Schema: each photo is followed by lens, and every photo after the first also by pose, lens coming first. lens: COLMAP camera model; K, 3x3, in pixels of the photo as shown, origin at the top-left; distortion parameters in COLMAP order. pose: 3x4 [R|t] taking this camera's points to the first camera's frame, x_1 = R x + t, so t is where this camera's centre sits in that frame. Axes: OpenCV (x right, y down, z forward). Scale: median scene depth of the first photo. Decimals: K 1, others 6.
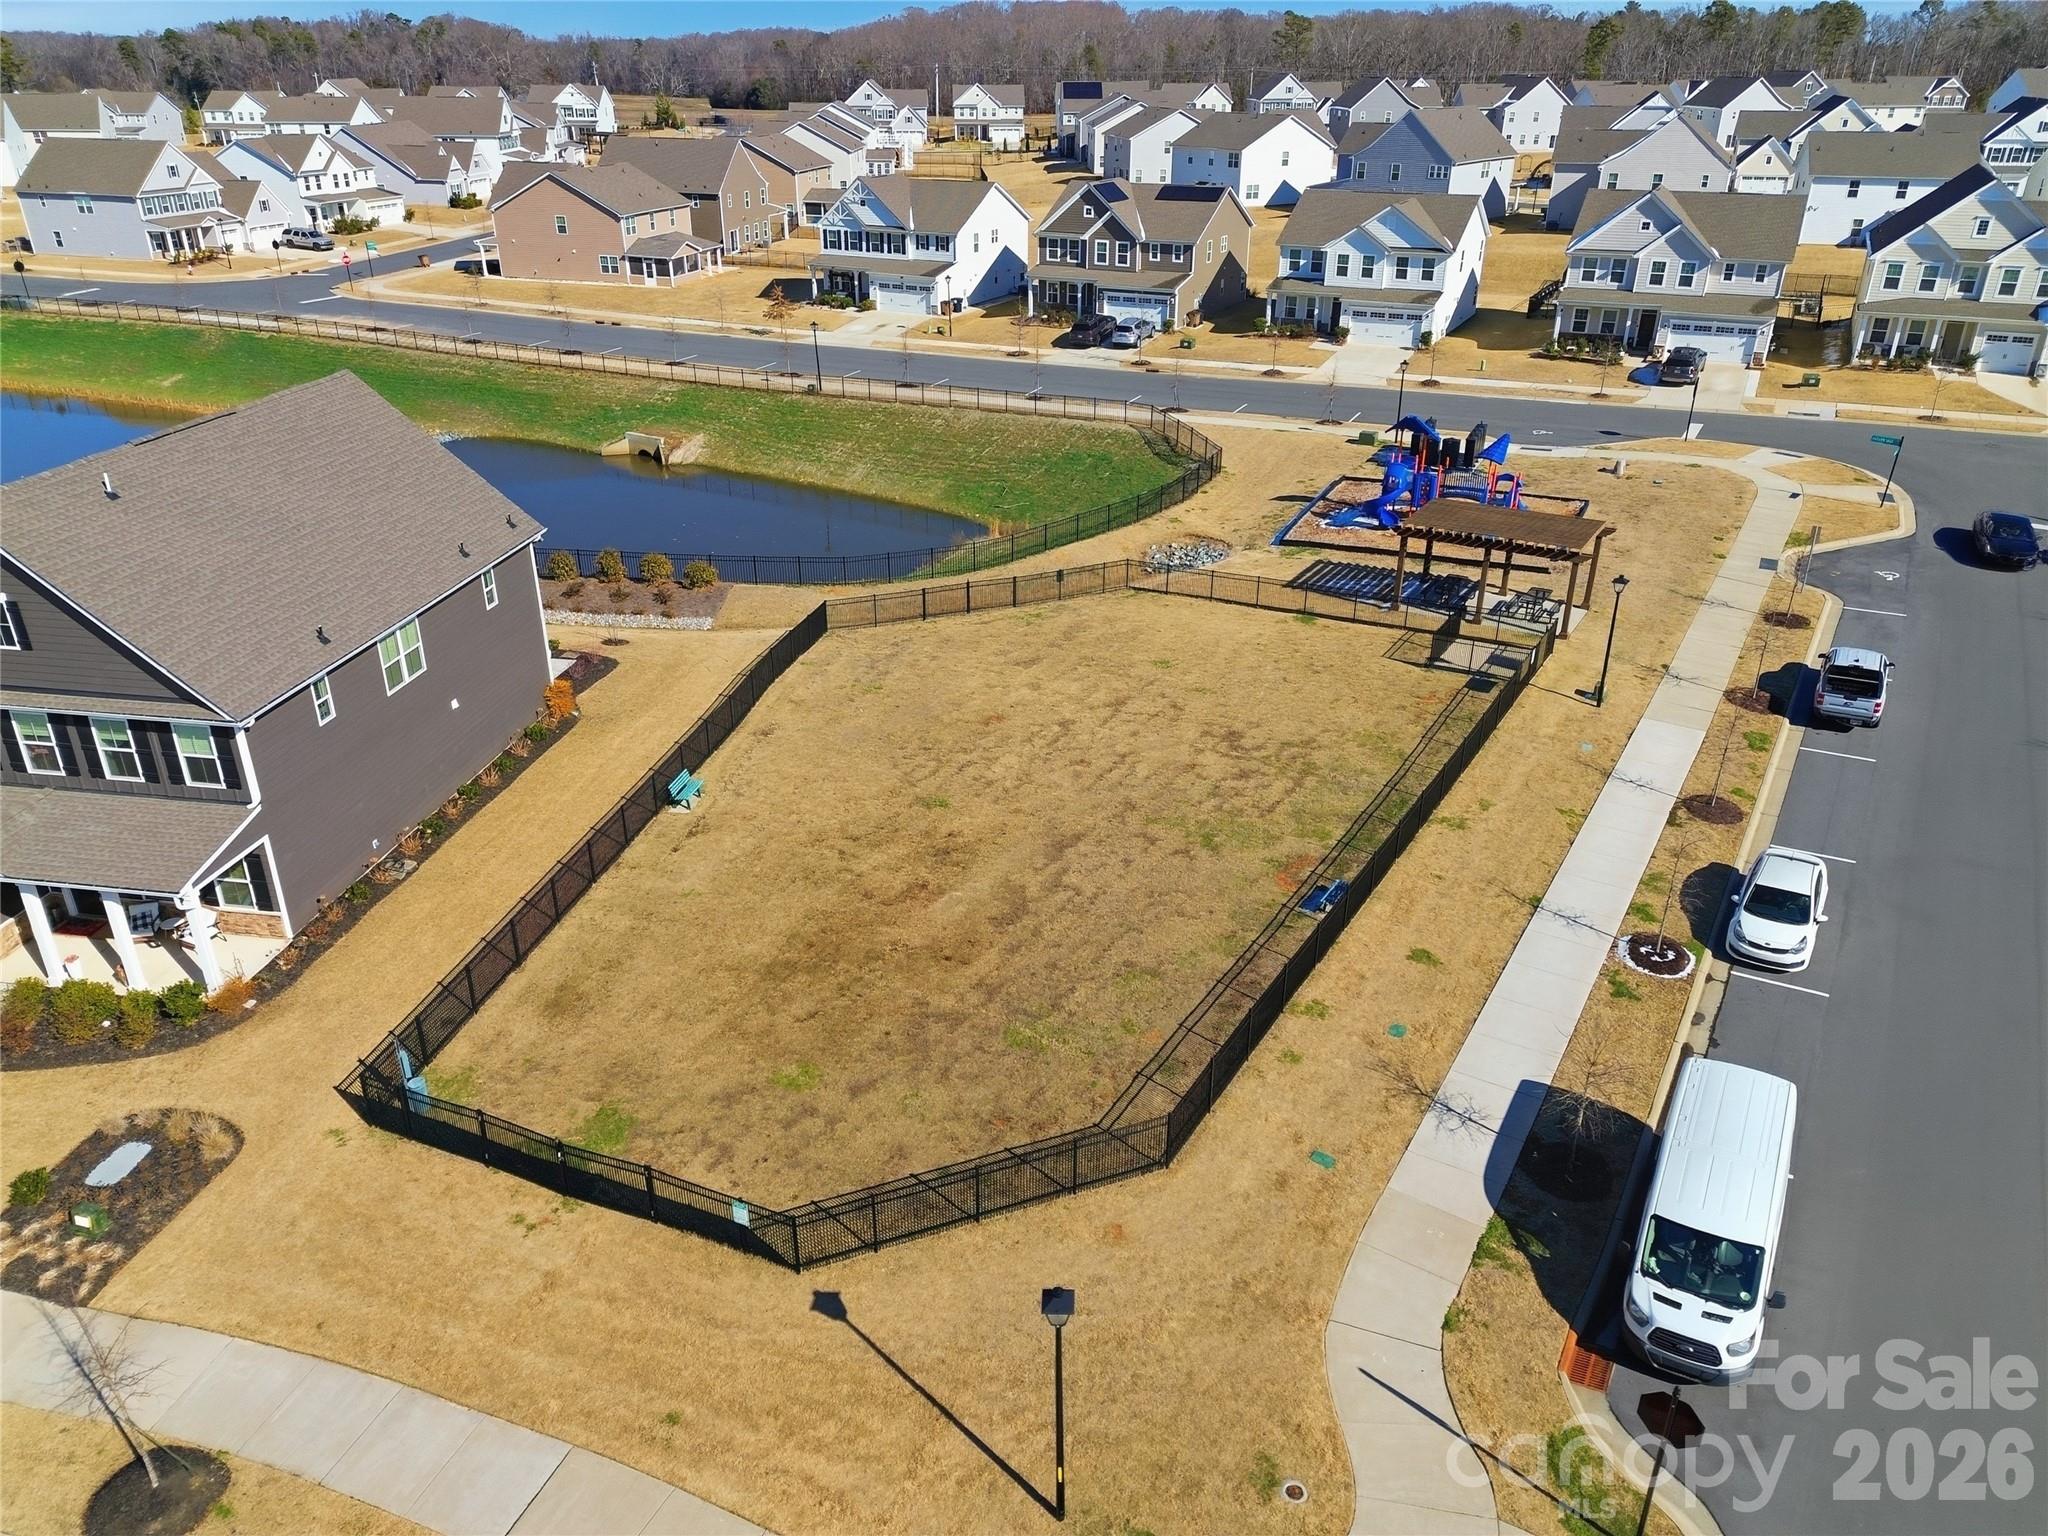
lens RADIAL K [[1477.4, 0, 1024.0], [0, 1477.4, 768.0], [0, 0, 1]] dist [0.044254, -0.004226]
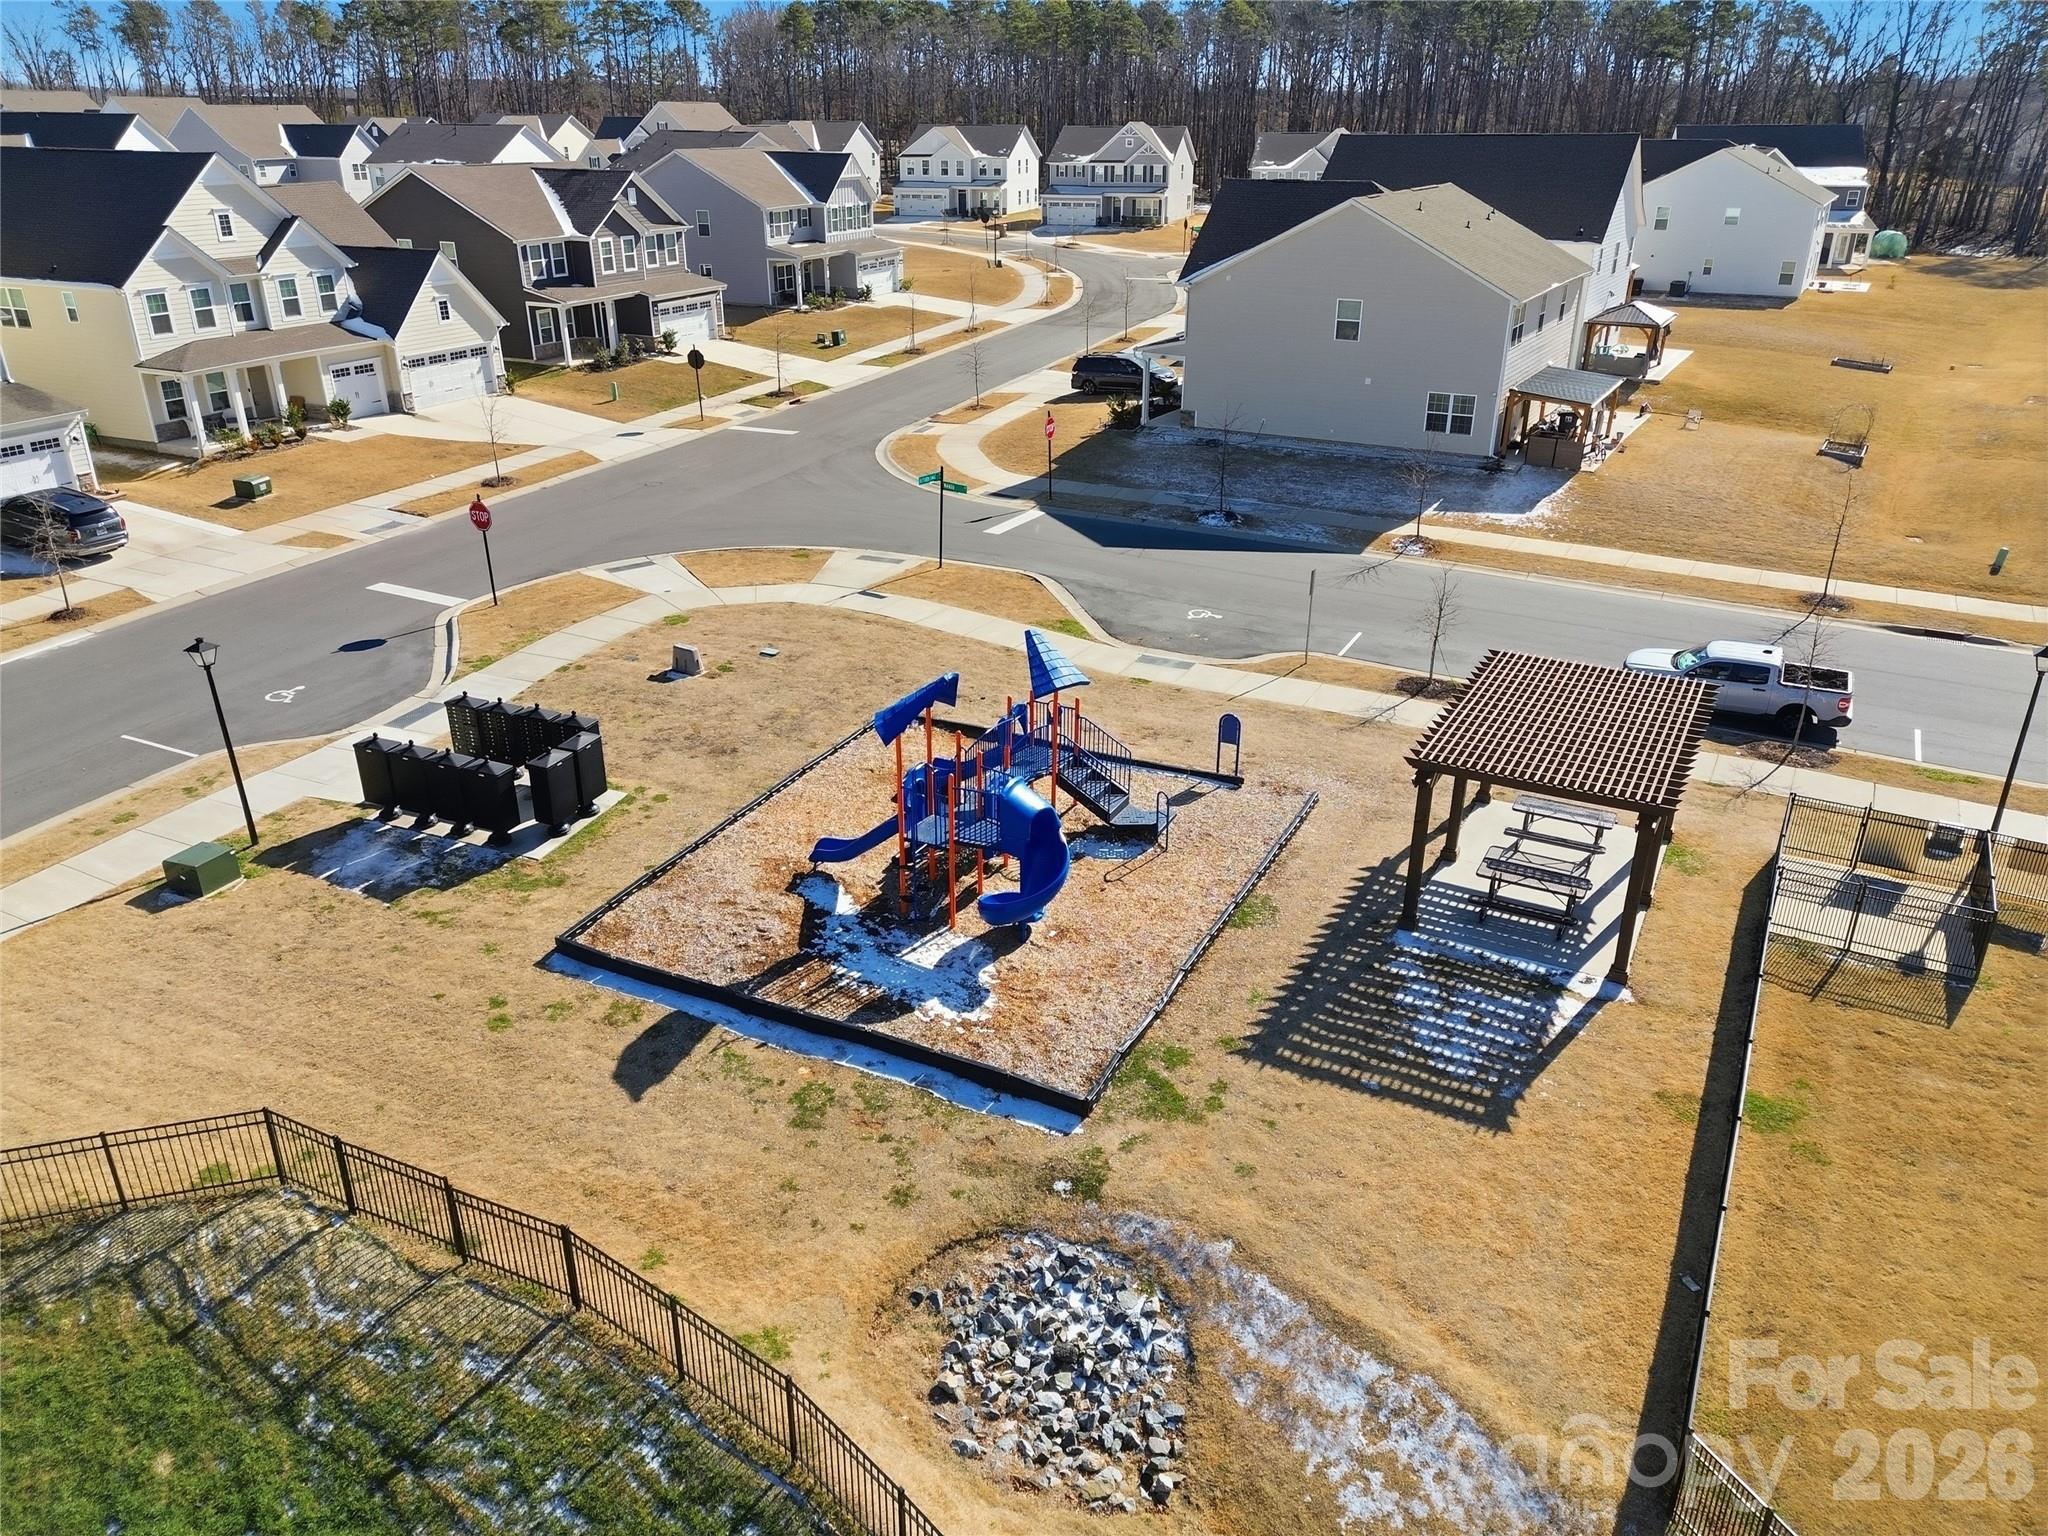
lens RADIAL K [[1477.4, 0, 1024.0], [0, 1477.4, 768.0], [0, 0, 1]] dist [0.044254, -0.004226]
pose [[-0.025195, -0.423295, 0.905642, -0.115808], [0.438304, 0.809534, 0.390568, -0.344619], [-0.898473, 0.406787, 0.165136, 0.857327]]
